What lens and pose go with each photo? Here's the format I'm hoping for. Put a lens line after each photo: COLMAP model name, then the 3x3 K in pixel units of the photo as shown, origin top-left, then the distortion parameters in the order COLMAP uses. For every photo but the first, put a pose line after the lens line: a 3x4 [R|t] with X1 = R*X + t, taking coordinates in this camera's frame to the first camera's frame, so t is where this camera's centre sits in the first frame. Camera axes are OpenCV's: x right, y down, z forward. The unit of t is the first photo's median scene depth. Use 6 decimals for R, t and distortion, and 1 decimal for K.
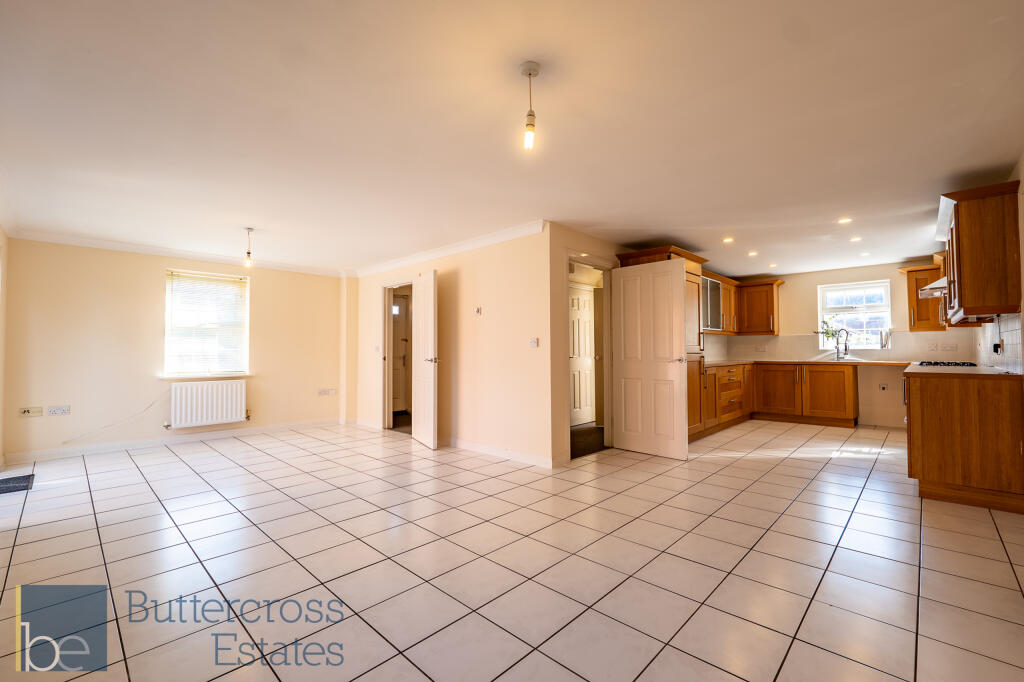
lens RADIAL K [[425.7, 0, 535.7], [0, 425.7, 339.6], [0, 0, 1]] dist [-0.008004, 0.000057]
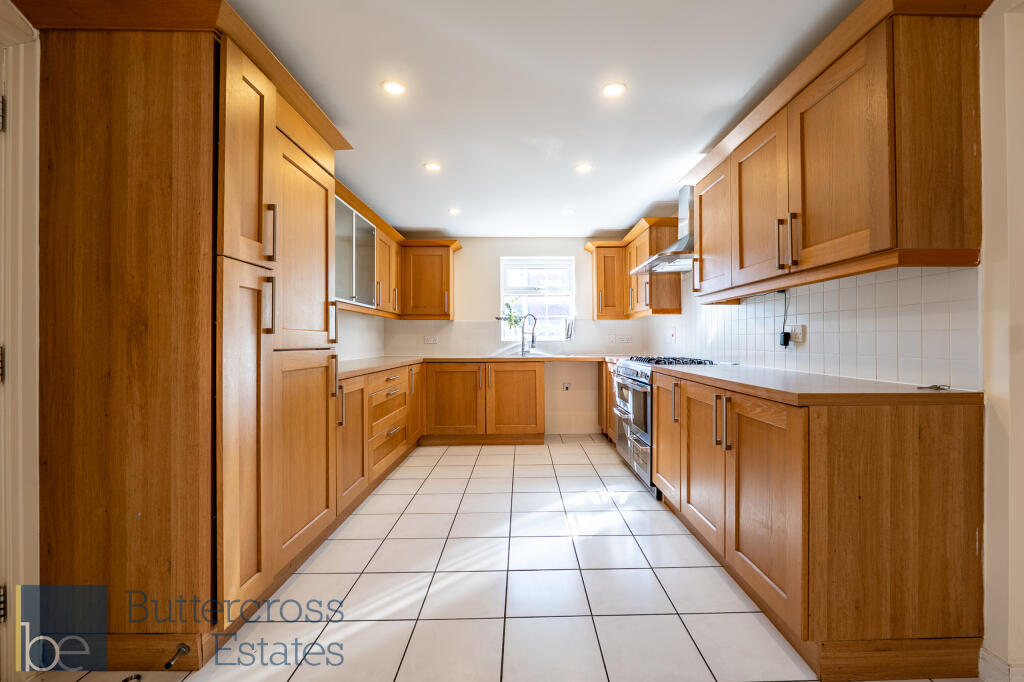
lens RADIAL K [[408.9, 0, 519.8], [0, 408.9, 339.9], [0, 0, 1]] dist [-0.008371, -0.000049]
pose [[0.730158, 0.003985, 0.683267, 0.204695], [-0.017527, 0.999763, 0.012899, 0.012112], [-0.683054, -0.021394, 0.730055, 0.468753]]
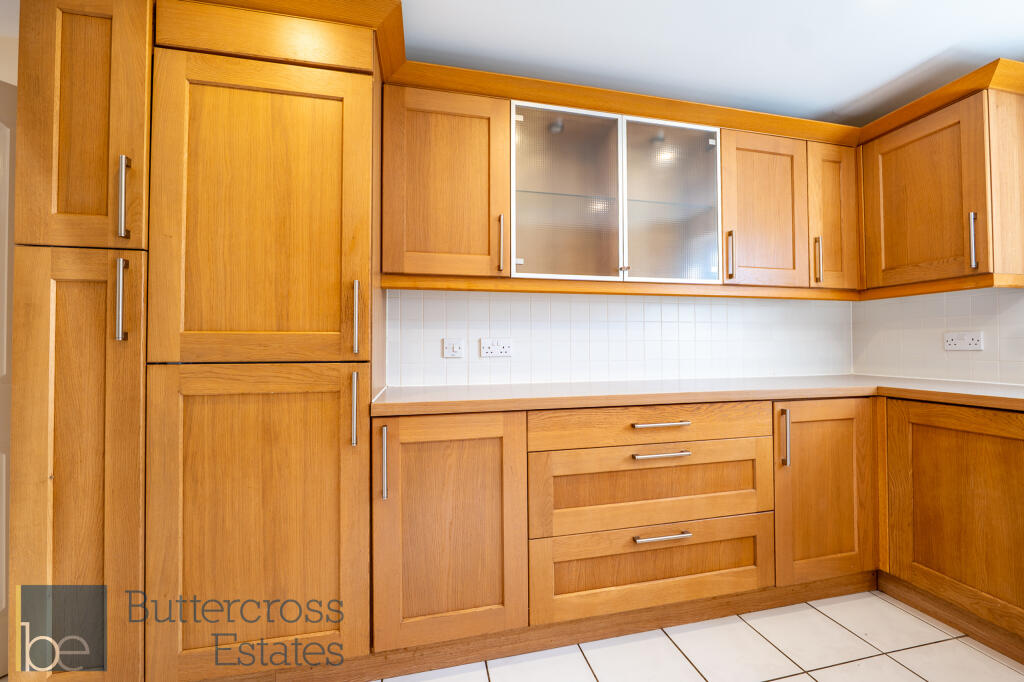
lens RADIAL K [[436.8, 0, 530.5], [0, 436.8, 338.3], [0, 0, 1]] dist [-0.017131, 0.000036]
pose [[0.834639, -0.009416, -0.550717, 0.514421], [0.013172, 0.999909, 0.002866, 0.016283], [0.550640, -0.009646, 0.834687, 0.689666]]
